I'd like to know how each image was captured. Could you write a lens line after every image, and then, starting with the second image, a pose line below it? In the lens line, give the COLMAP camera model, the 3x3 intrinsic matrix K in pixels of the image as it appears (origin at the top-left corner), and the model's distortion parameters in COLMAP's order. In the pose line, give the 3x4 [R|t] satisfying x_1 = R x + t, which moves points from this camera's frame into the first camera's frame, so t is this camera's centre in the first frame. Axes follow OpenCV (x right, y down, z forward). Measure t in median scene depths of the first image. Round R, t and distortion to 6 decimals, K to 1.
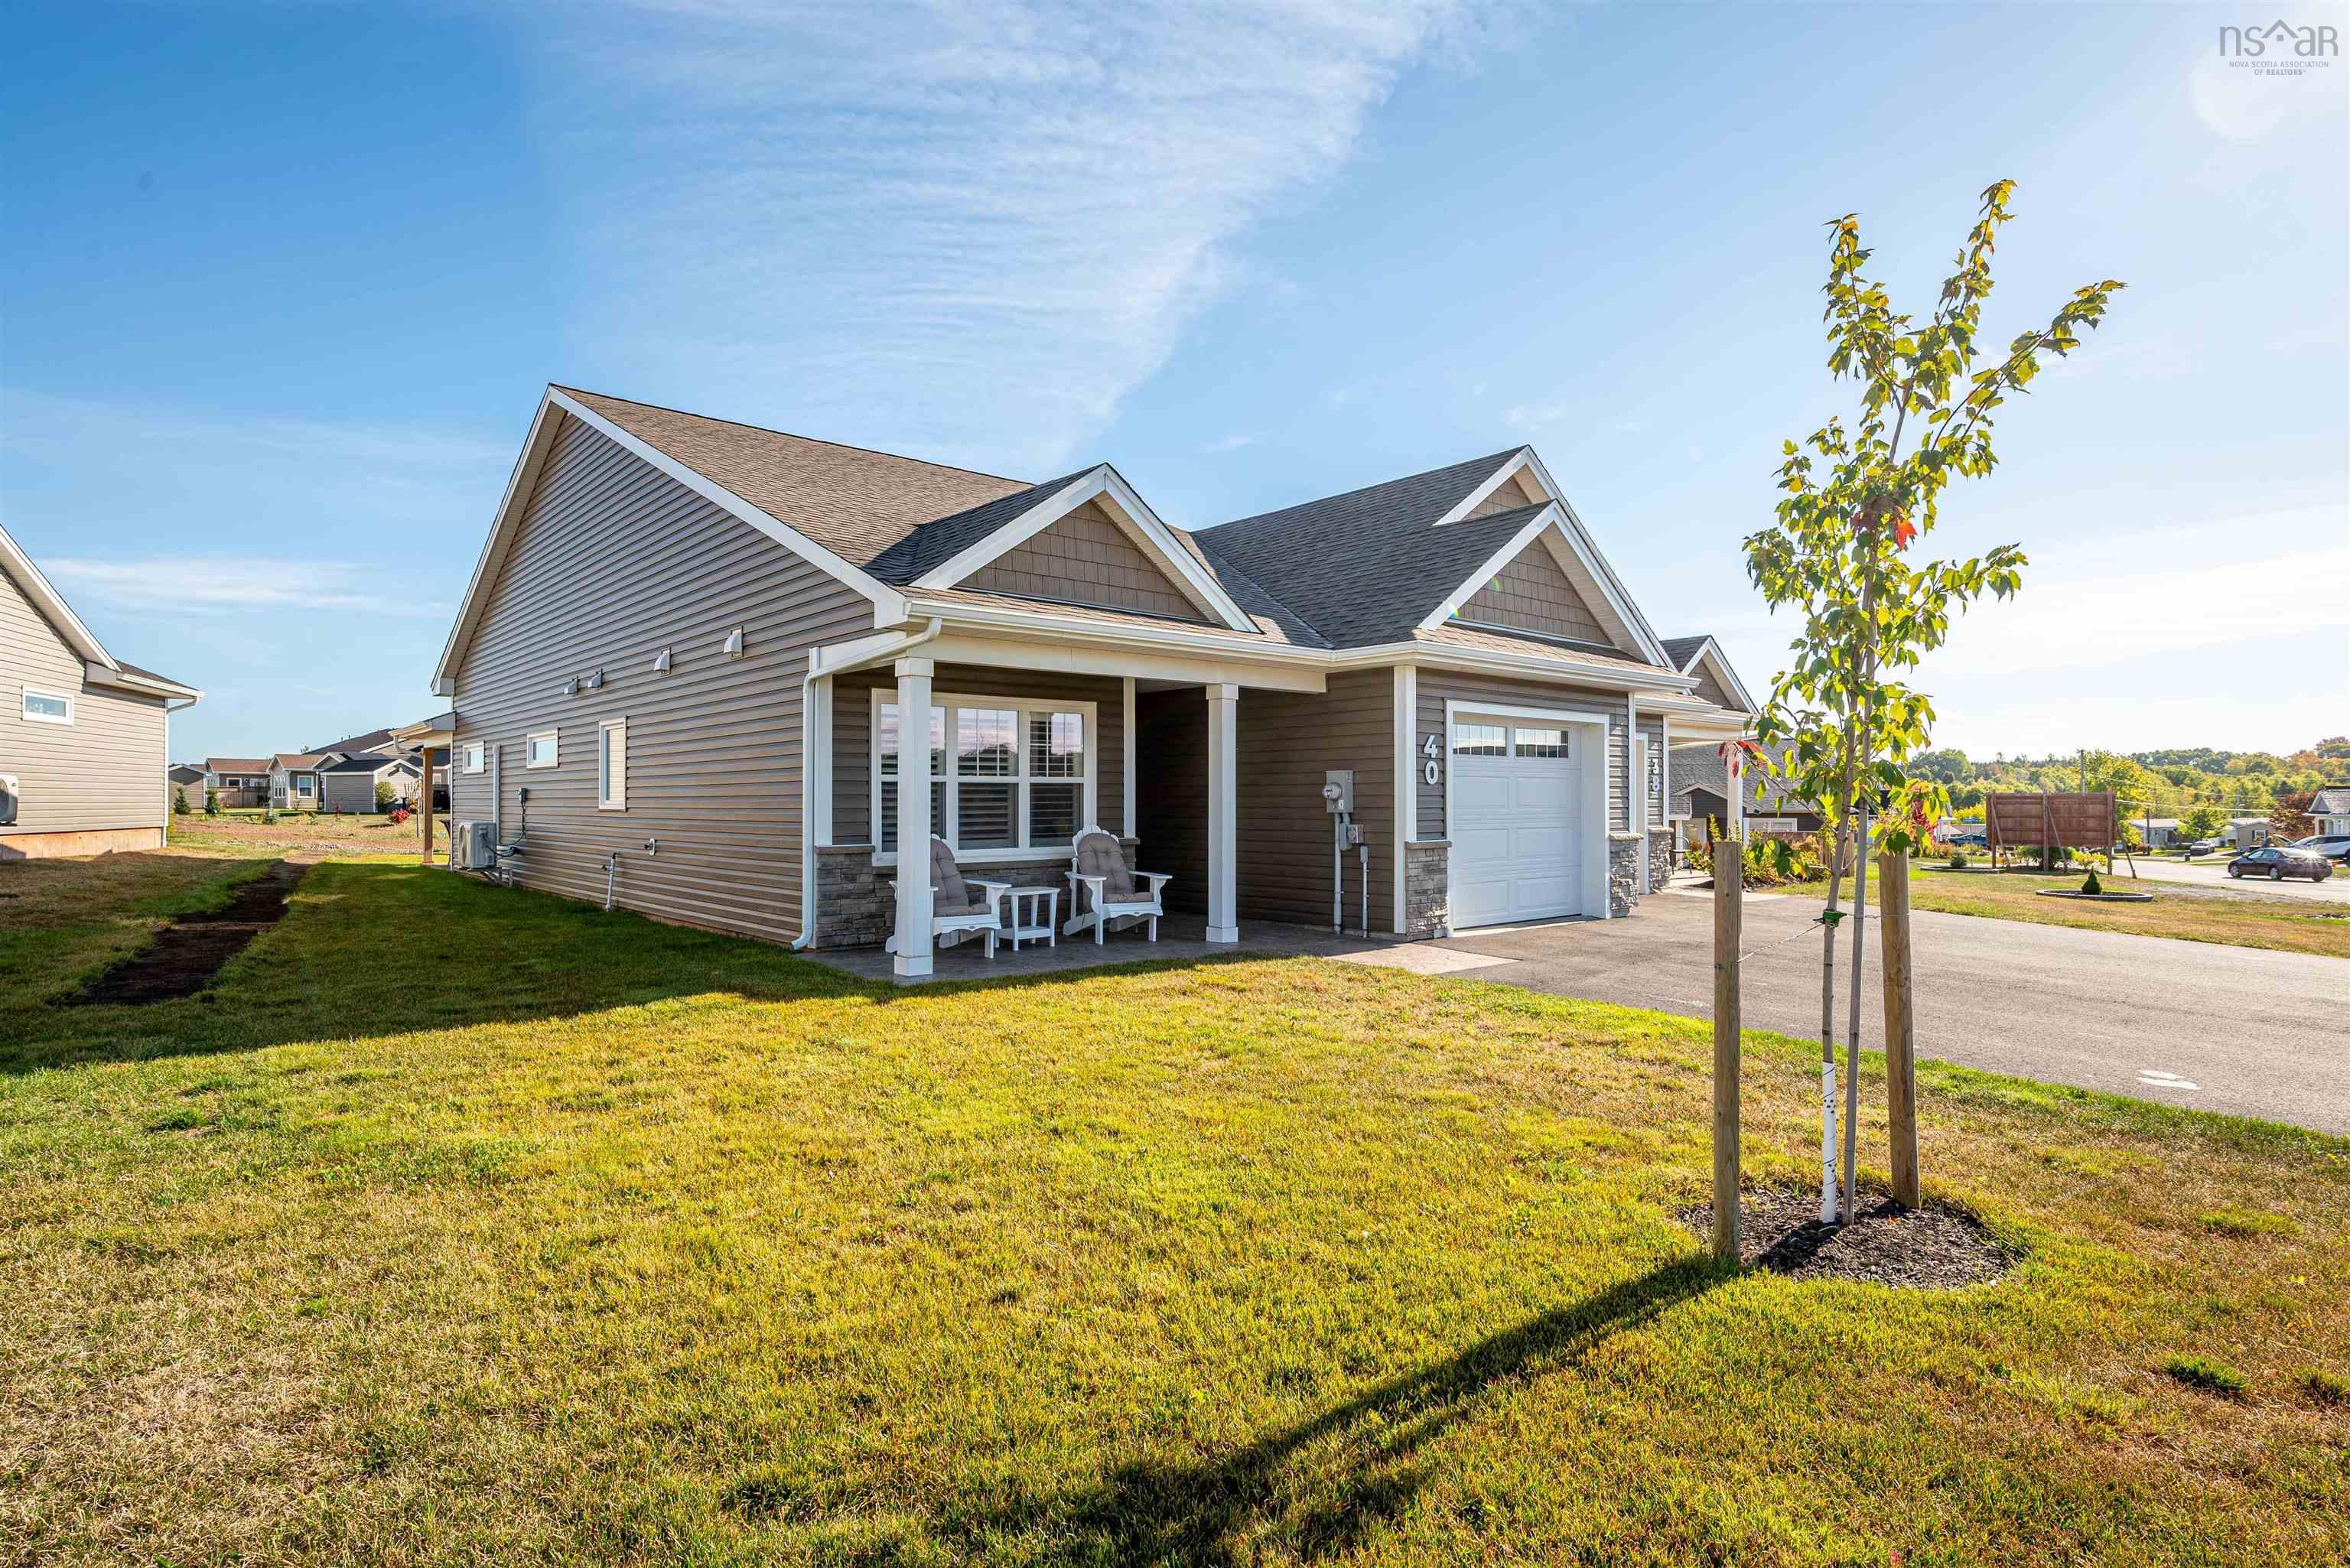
lens RADIAL K [[1257.2, 0, 1155.7], [0, 1257.2, 783.9], [0, 0, 1]] dist [0.002905, 0.001382]
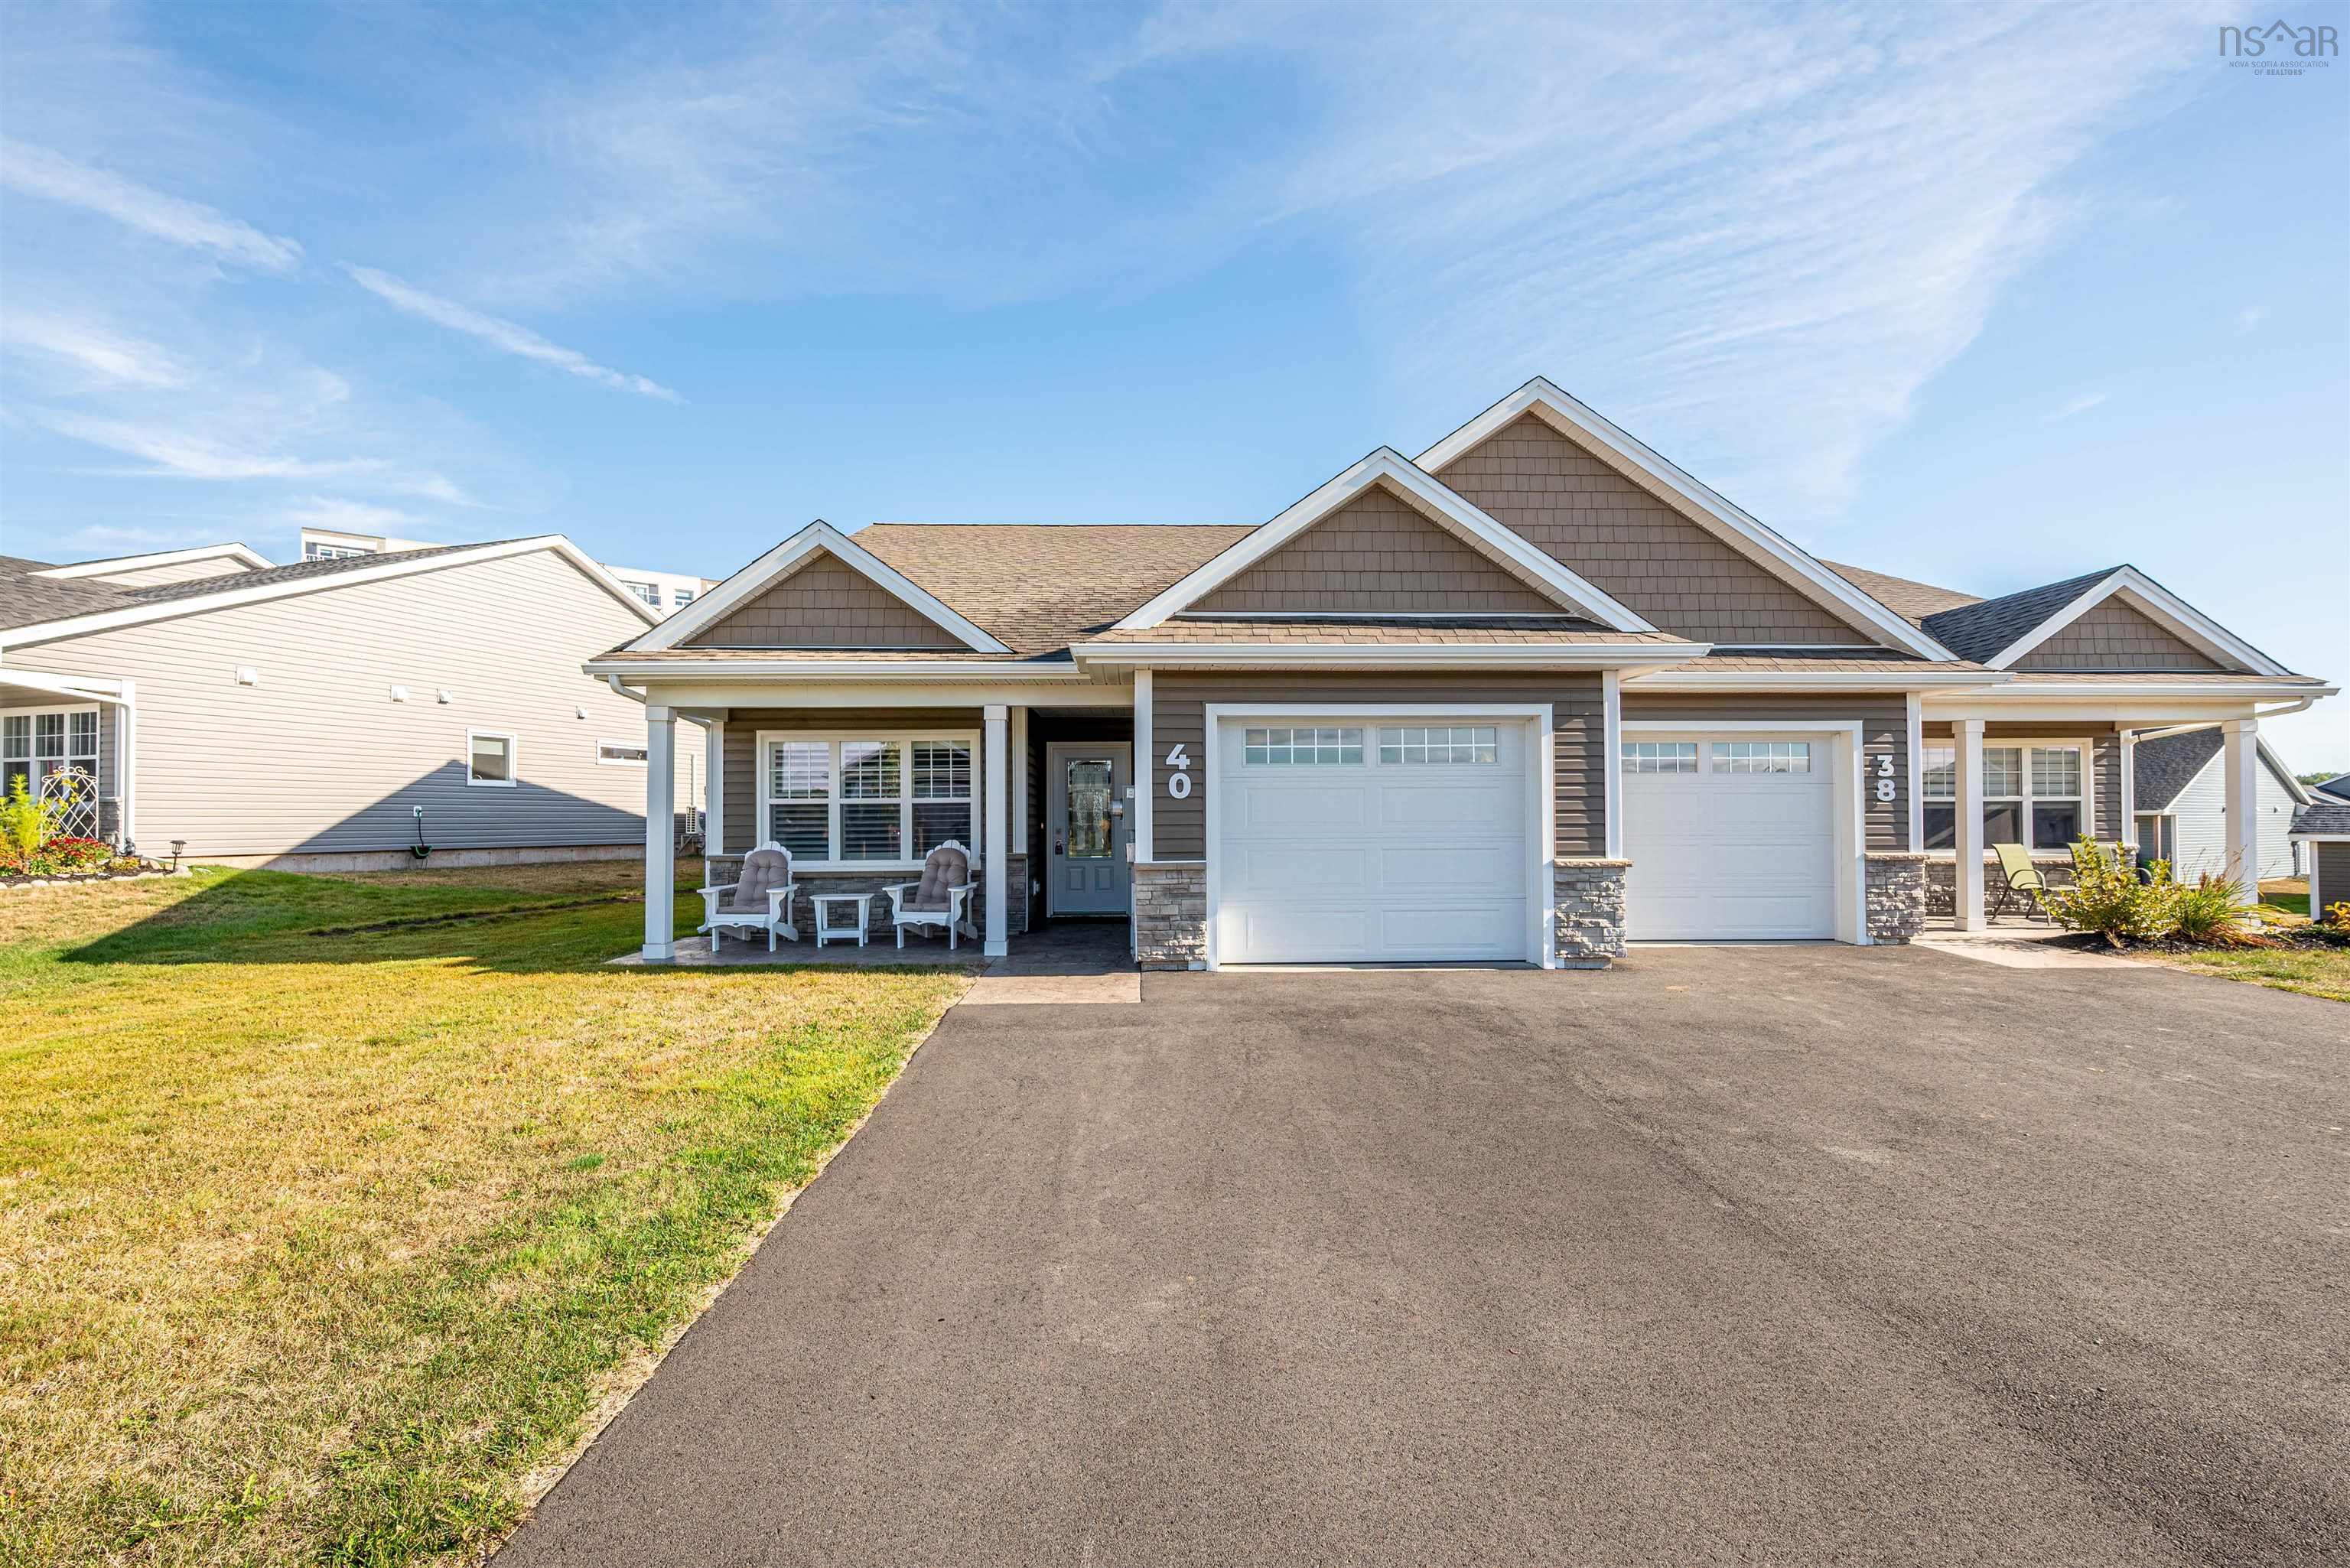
lens RADIAL K [[1071.5, 0, 1165.5], [0, 1071.5, 801.9], [0, 0, 1]] dist [0.003594, -0.001414]
pose [[0.765431, -0.017749, -0.643273, 0.586671], [0.013505, 0.999842, -0.011518, 0.009426], [0.643376, 0.000129, 0.765551, 0.337576]]
